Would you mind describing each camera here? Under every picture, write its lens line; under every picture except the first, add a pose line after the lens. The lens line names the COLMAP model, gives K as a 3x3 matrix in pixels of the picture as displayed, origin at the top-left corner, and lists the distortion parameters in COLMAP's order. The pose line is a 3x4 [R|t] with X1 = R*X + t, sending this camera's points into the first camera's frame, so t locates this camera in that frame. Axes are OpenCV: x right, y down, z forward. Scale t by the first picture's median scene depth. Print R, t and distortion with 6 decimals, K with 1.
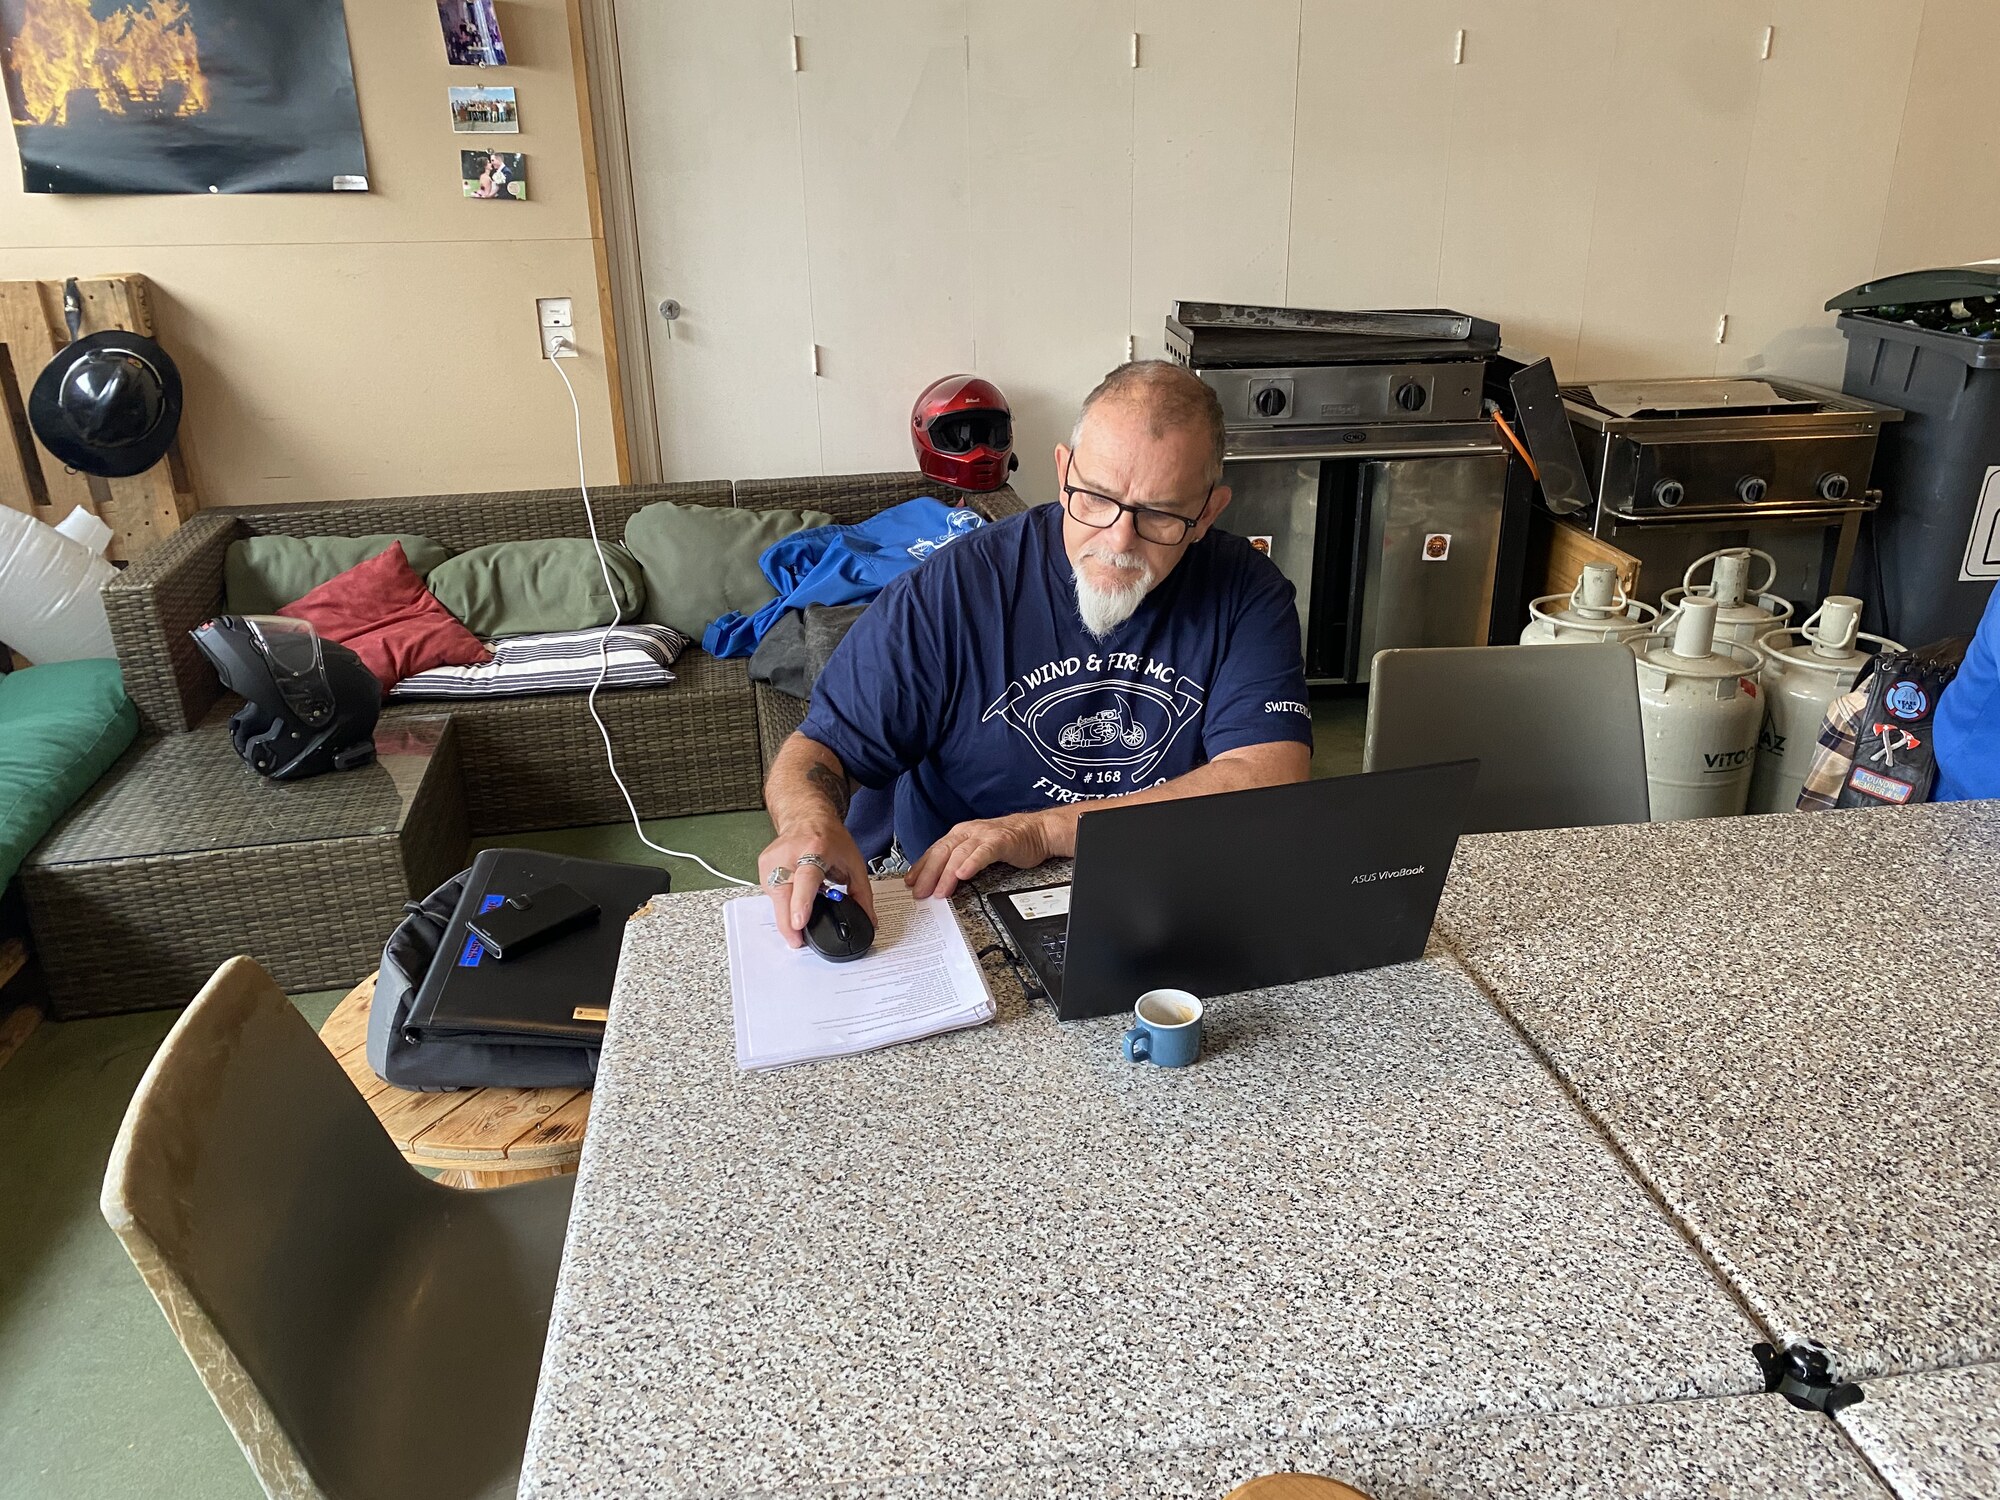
lens RADIAL K [[1521.9, 0, 1005.1], [0, 1521.9, 730.5], [0, 0, 1]] dist [0.028360, -0.027141]
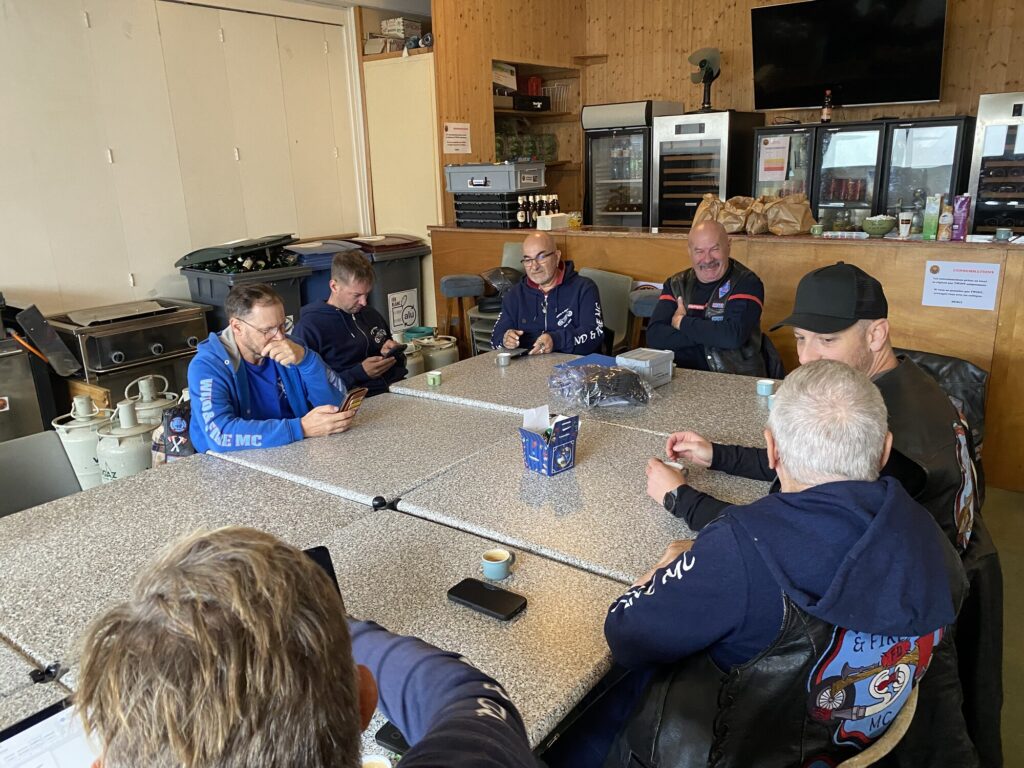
lens RADIAL K [[779.2, 0, 514.6], [0, 779.2, 374.0], [0, 0, 1]] dist [0.028360, -0.027141]
pose [[0.697532, -0.195648, 0.689326, 0.063171], [0.280175, 0.959885, -0.011071, 0.041159], [-0.659508, 0.200854, 0.724366, -0.183558]]
